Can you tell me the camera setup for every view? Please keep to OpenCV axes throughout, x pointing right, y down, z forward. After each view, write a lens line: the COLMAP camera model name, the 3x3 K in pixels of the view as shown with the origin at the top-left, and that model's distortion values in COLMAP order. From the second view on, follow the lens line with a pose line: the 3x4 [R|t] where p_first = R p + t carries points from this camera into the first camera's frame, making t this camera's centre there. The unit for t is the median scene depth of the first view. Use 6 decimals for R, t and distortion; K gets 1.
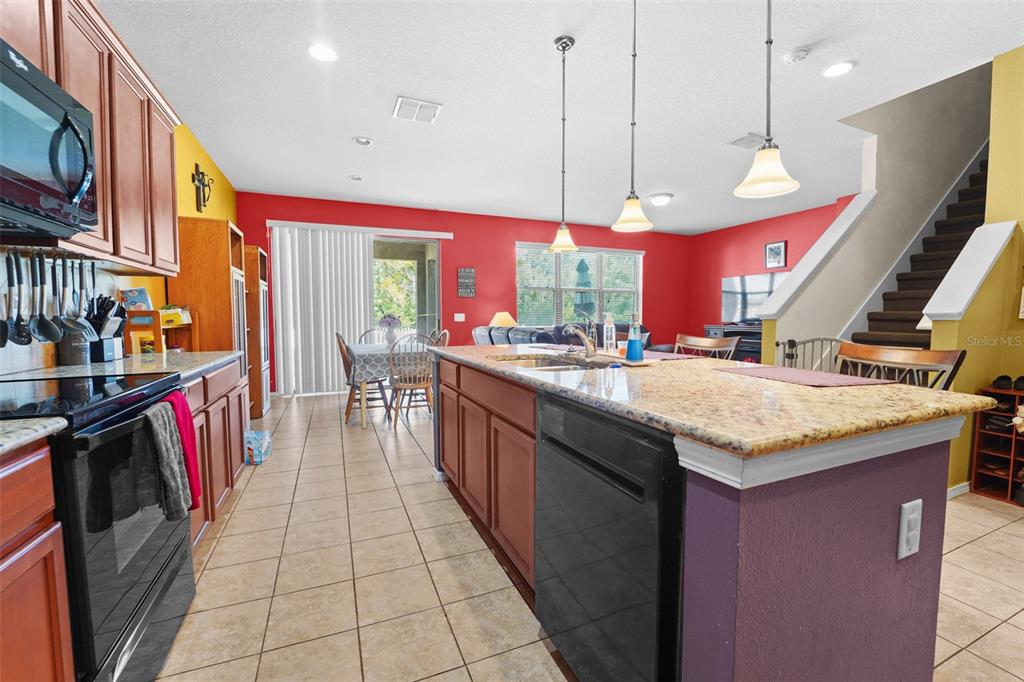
lens RADIAL K [[421.8, 0, 511.6], [0, 421.8, 343.5], [0, 0, 1]] dist [-0.026933, 0.001608]
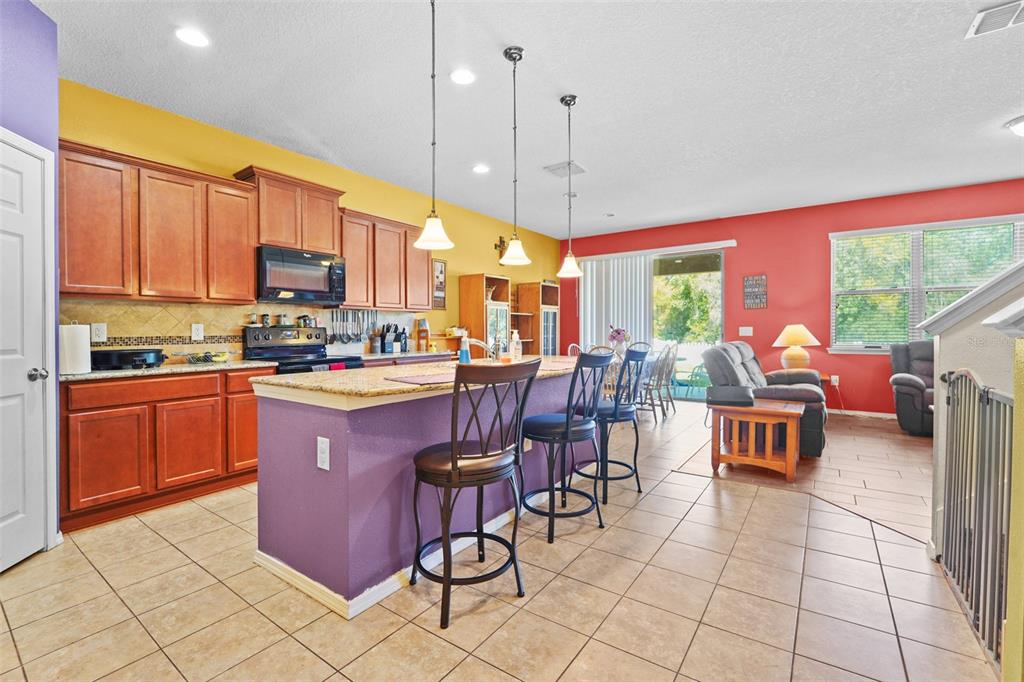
lens RADIAL K [[439.8, 0, 507.6], [0, 439.8, 335.1], [0, 0, 1]] dist [-0.033802, 0.000145]
pose [[0.518318, 0.005724, -0.855169, 0.857649], [-0.048319, 0.998576, -0.022602, -0.018503], [0.853822, 0.053036, 0.517857, 0.194944]]
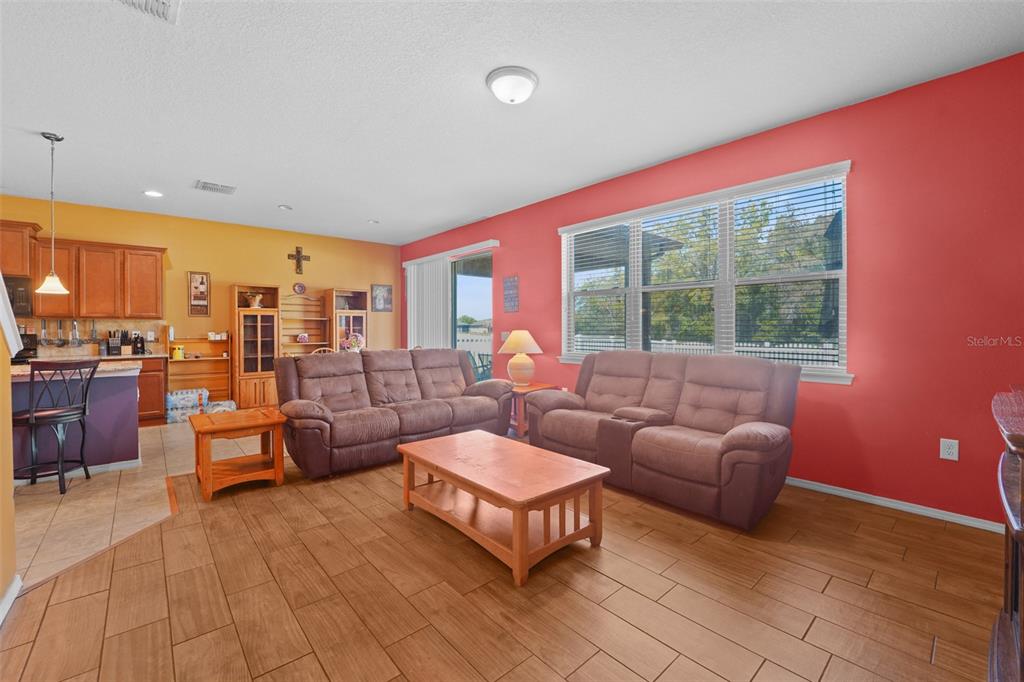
lens RADIAL K [[421.8, 0, 515.2], [0, 421.8, 327.3], [0, 0, 1]] dist [-0.026933, 0.001608]
pose [[0.329334, -0.001081, -0.944213, 1.436382], [-0.054809, 0.998291, -0.020260, -0.137032], [0.942621, 0.058424, 0.328712, 1.576606]]
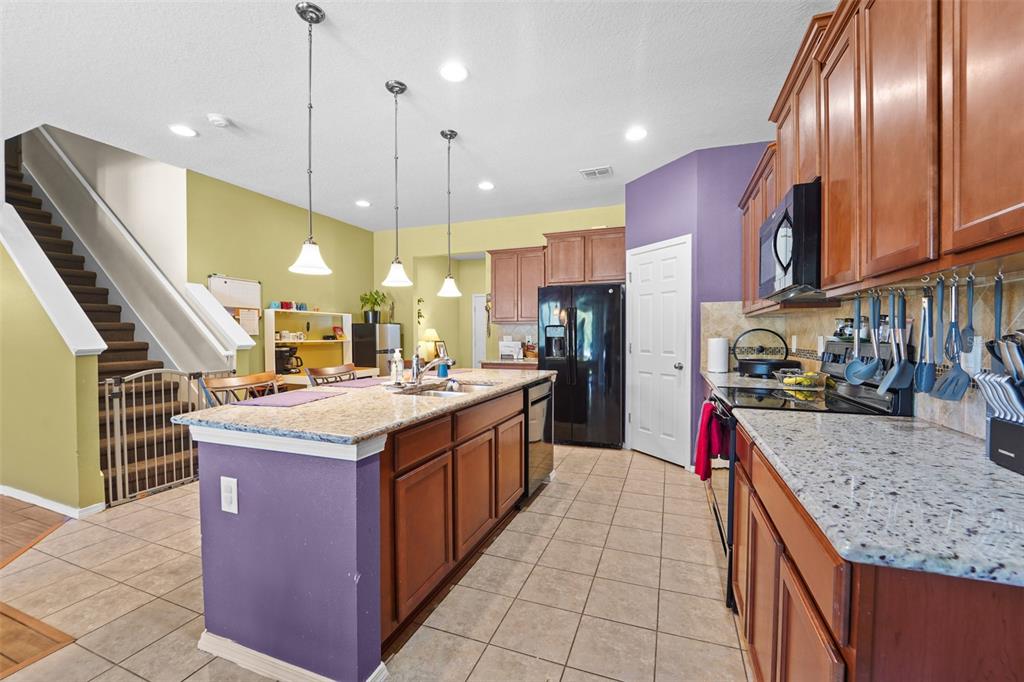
lens RADIAL K [[421.8, 0, 511.0], [0, 421.8, 341.4], [0, 0, 1]] dist [-0.026933, 0.001608]
pose [[-0.720850, -0.011101, 0.693003, -0.557130], [0.045276, 0.996982, 0.063065, -0.099251], [-0.691611, 0.076837, -0.718171, 1.071850]]
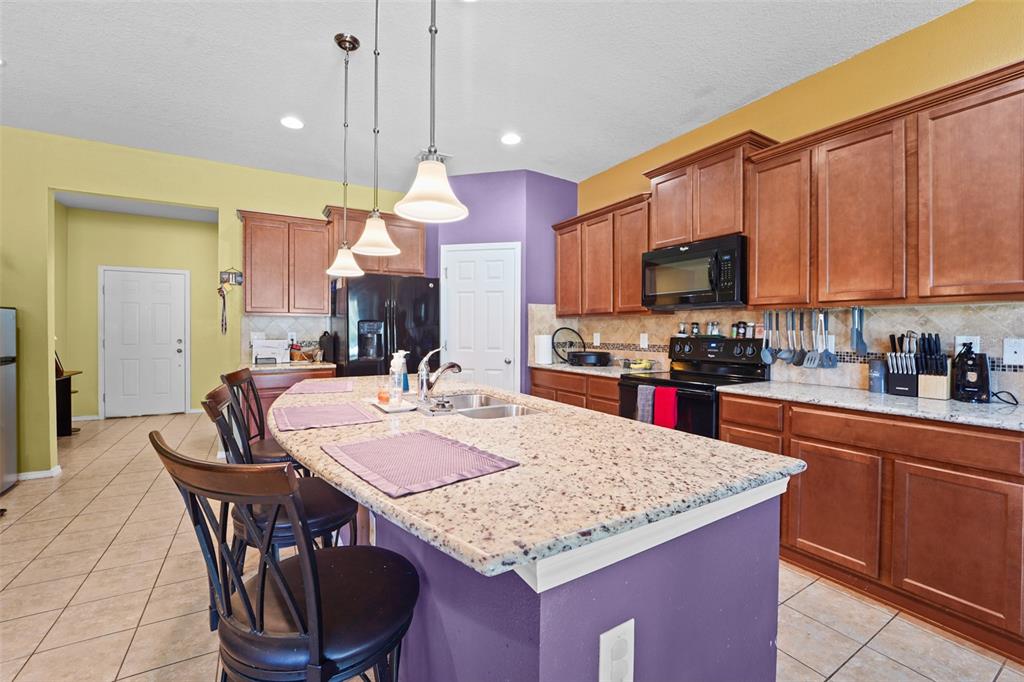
lens RADIAL K [[421.8, 0, 518.7], [0, 421.8, 332.8], [0, 0, 1]] dist [-0.026933, 0.001608]
pose [[-0.989801, -0.005740, -0.142341, 0.064567], [-0.015117, 0.997778, 0.064886, -0.104300], [0.141652, 0.066376, -0.987689, 1.169796]]
